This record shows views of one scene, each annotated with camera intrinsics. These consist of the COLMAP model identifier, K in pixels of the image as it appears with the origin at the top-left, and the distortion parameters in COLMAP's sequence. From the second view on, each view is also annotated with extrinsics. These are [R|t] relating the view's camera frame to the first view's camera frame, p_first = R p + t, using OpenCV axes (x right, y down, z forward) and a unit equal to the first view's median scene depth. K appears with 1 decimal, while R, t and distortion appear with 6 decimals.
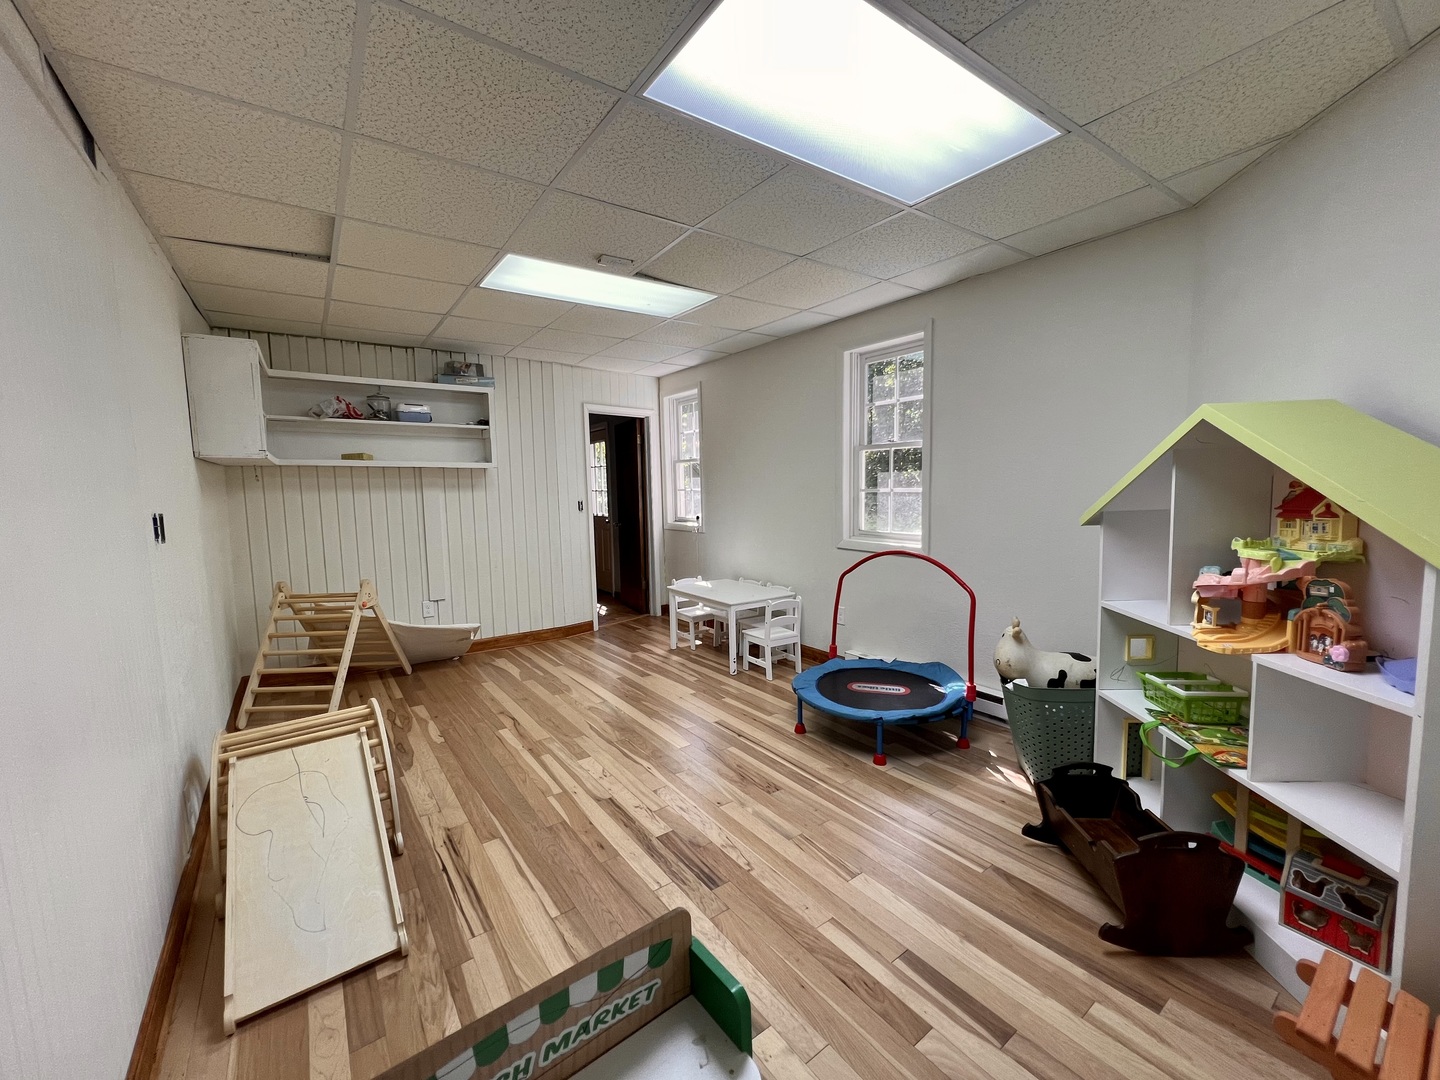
lens RADIAL K [[577.0, 0, 711.1], [0, 577.0, 541.8], [0, 0, 1]] dist [-0.001816, -0.000146]
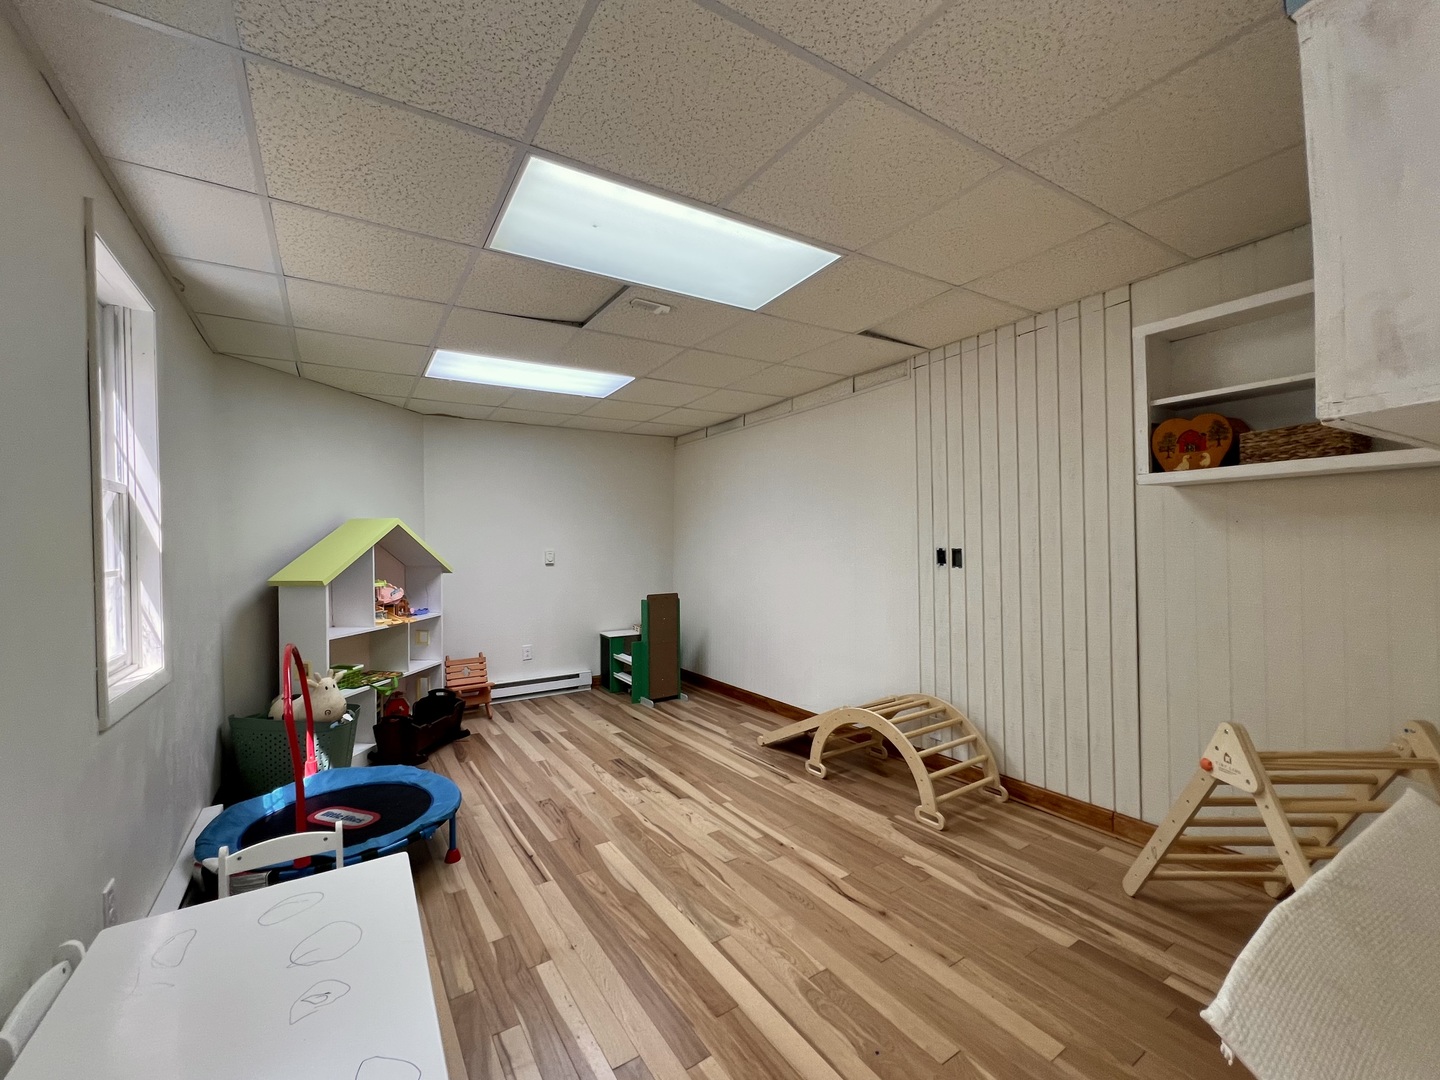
lens RADIAL K [[590.4, 0, 720.0], [0, 590.4, 540.0], [0, 0, 1]] dist [0.000073, 0.000001]
pose [[-0.998635, 0.043144, 0.029444, -0.302951], [0.045741, 0.994508, 0.094135, -0.199925], [-0.025221, 0.095353, -0.995124, 2.071364]]
